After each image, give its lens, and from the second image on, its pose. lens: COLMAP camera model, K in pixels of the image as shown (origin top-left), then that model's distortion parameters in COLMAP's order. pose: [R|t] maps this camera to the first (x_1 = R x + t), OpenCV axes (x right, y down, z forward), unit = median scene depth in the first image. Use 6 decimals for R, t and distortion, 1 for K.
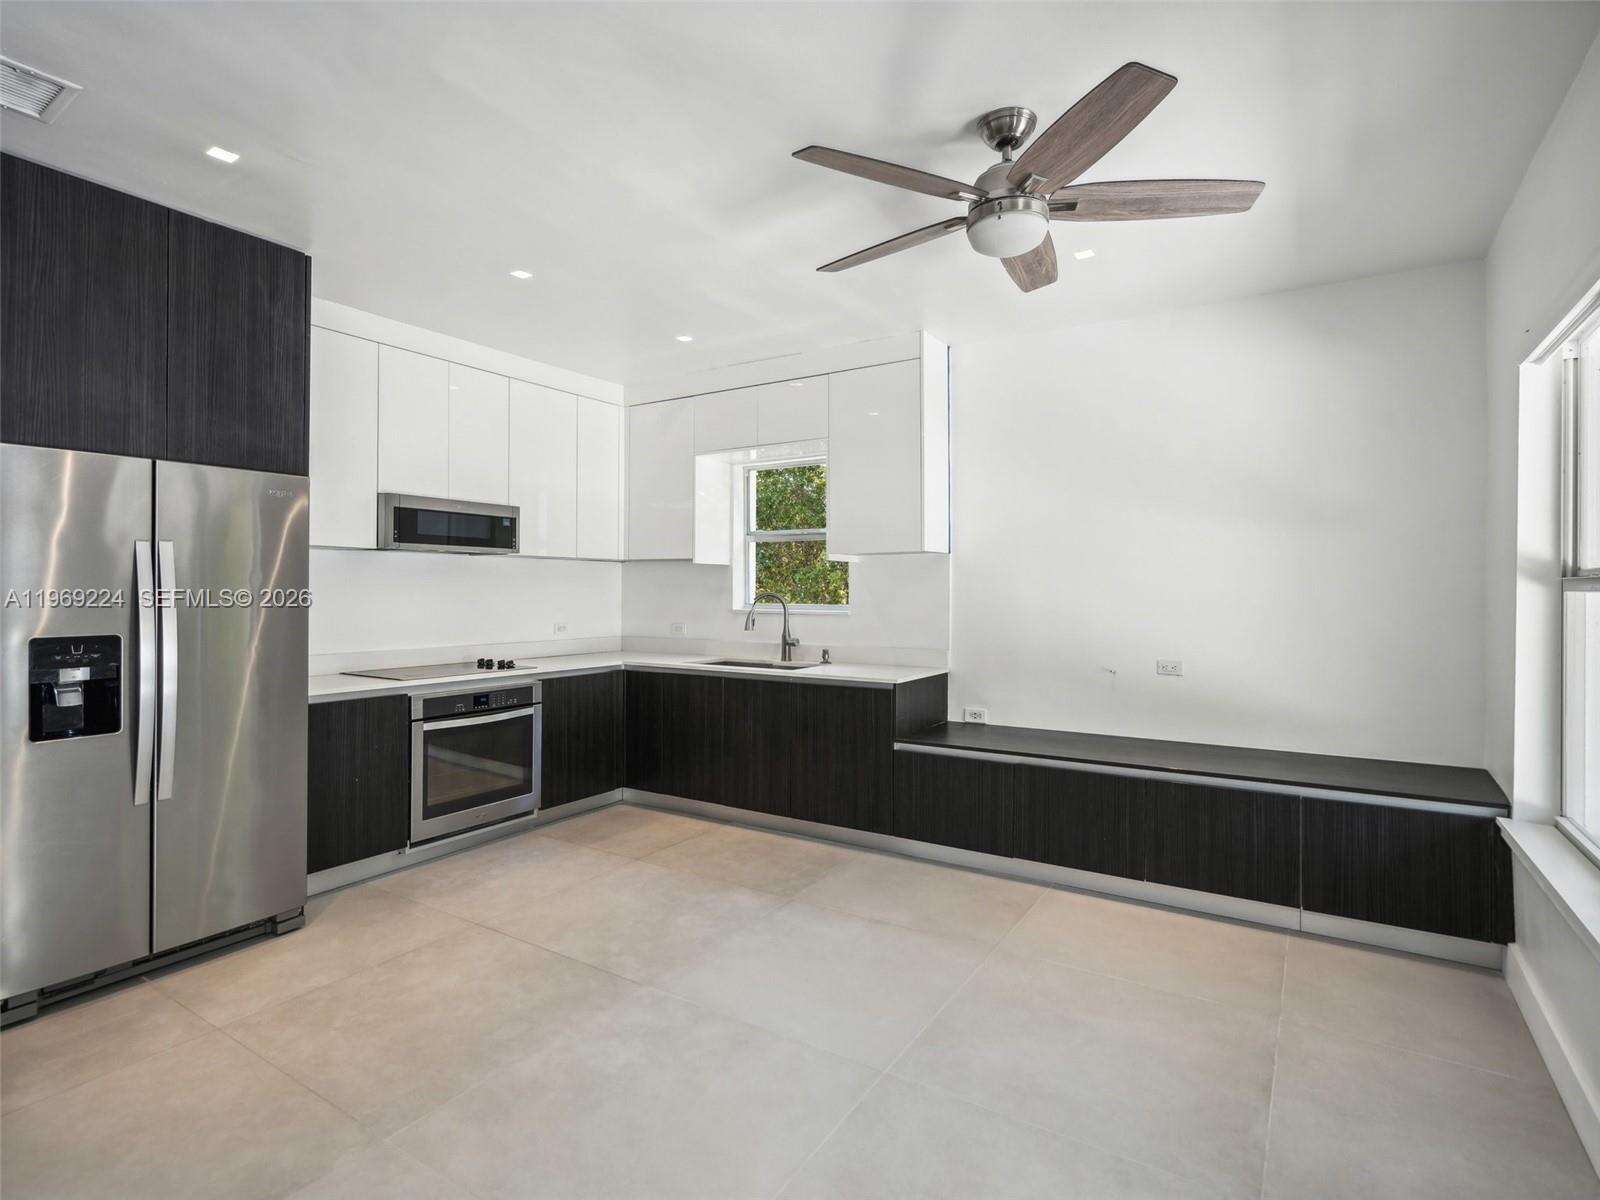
lens RADIAL K [[811.0, 0, 798.6], [0, 811.0, 610.1], [0, 0, 1]] dist [-0.004575, 0.000508]
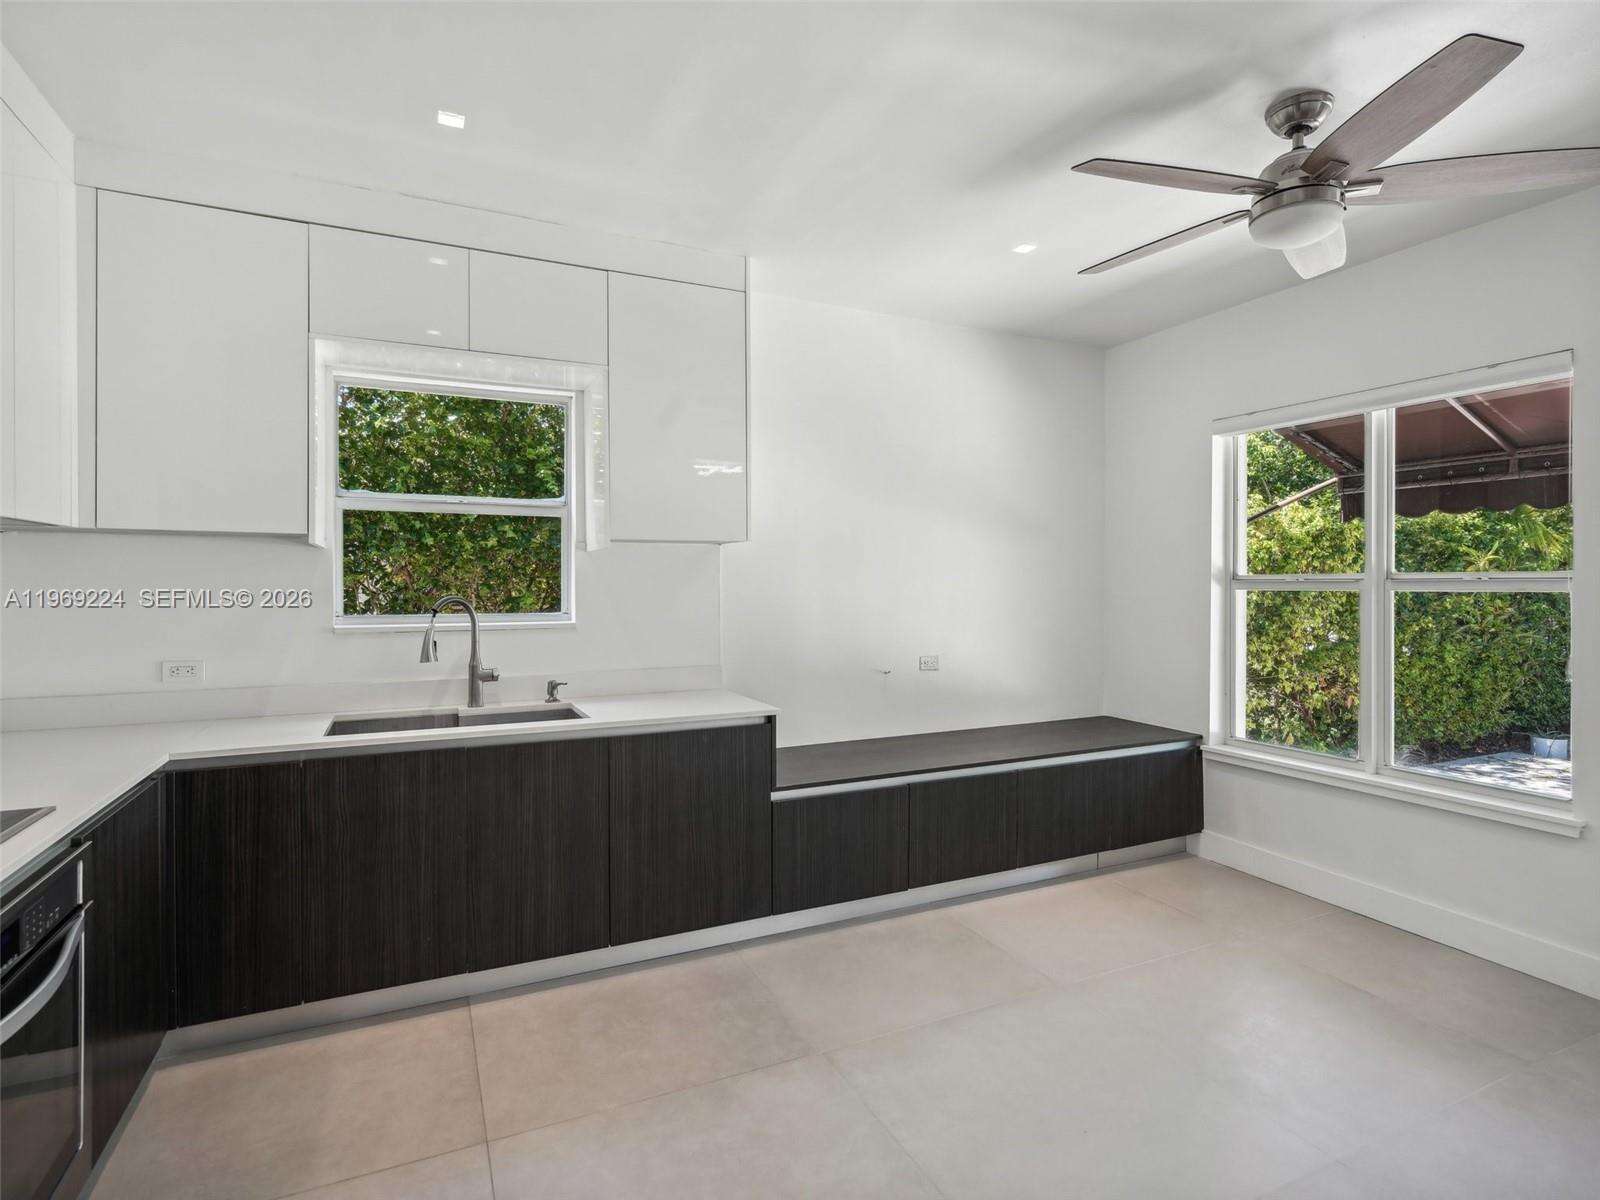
lens RADIAL K [[822.4, 0, 800.6], [0, 822.4, 589.5], [0, 0, 1]] dist [-0.005630, 0.003284]
pose [[0.526944, -0.011110, 0.849828, -0.534474], [0.020378, 0.999792, 0.000435, -0.027623], [-0.849656, 0.017088, 0.527061, 0.580673]]
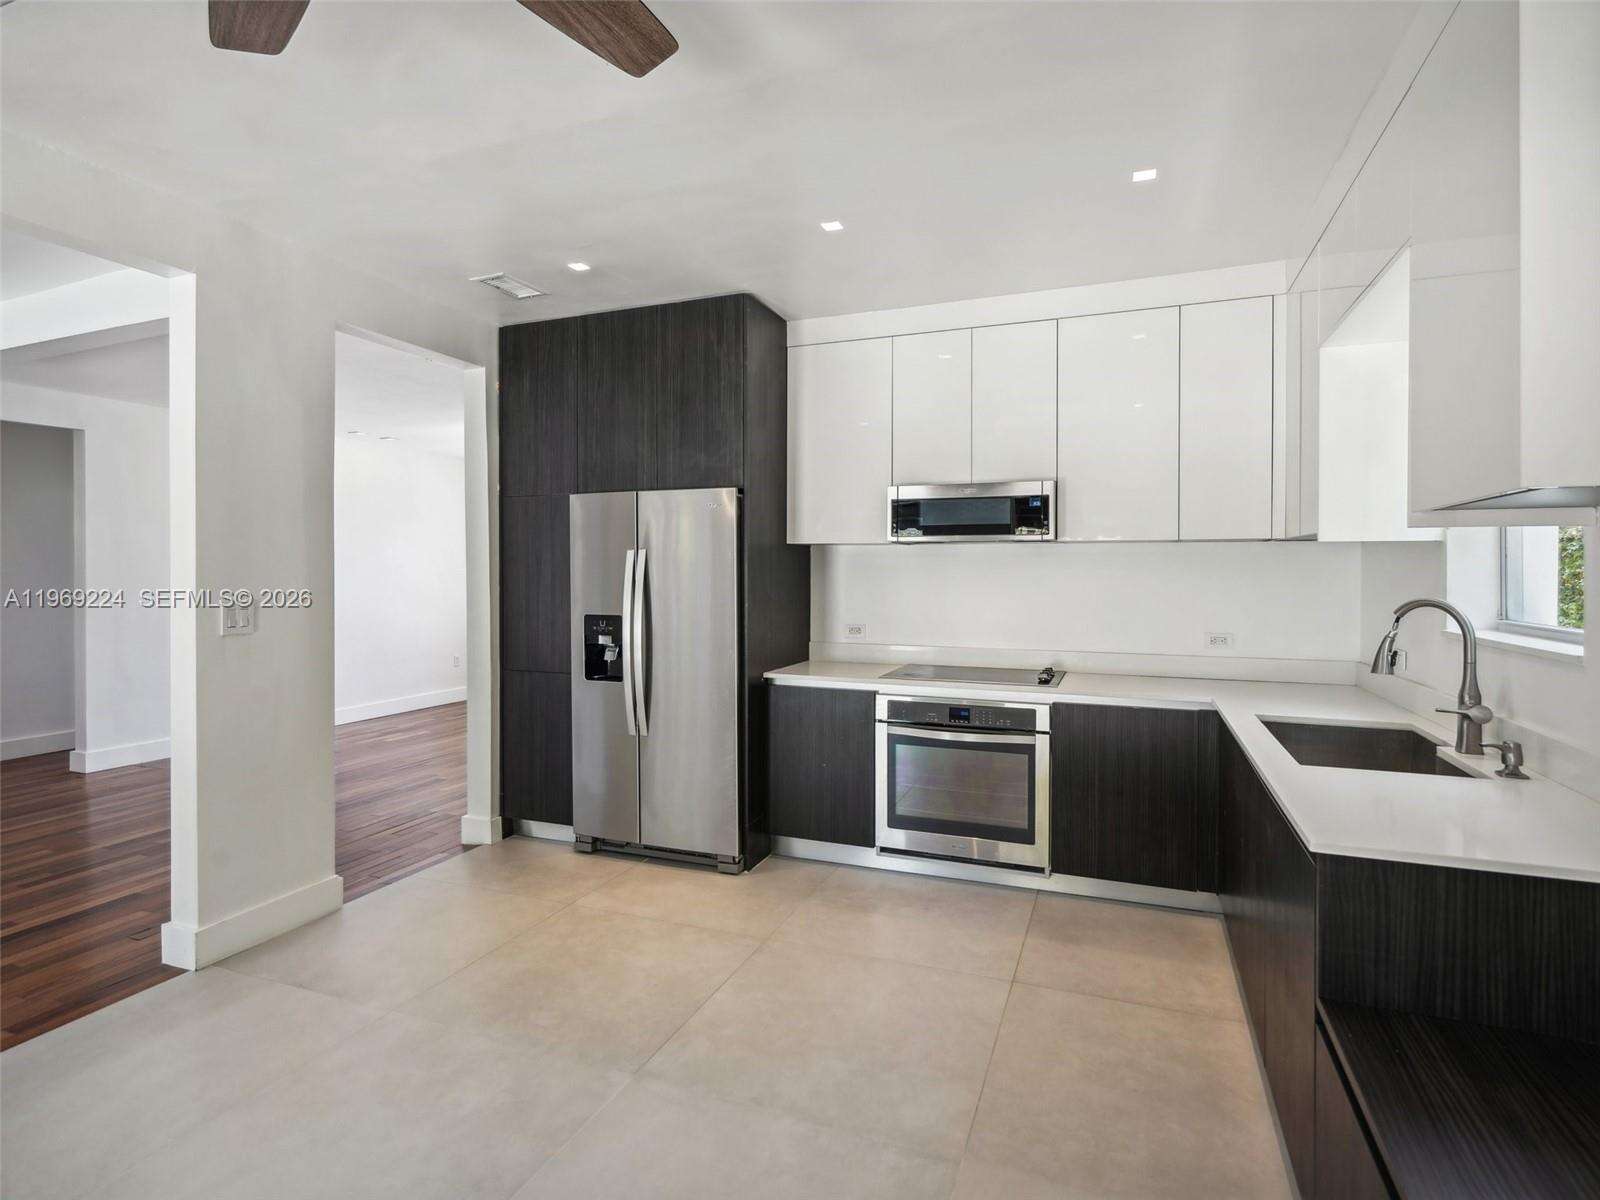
lens RADIAL K [[822.4, 0, 800.6], [0, 822.4, 589.5], [0, 0, 1]] dist [-0.005630, 0.003284]
pose [[0.192788, 0.018947, -0.981058, 0.455788], [-0.027000, 0.999537, 0.013998, -0.030374], [0.980869, 0.023790, 0.193210, 0.699042]]
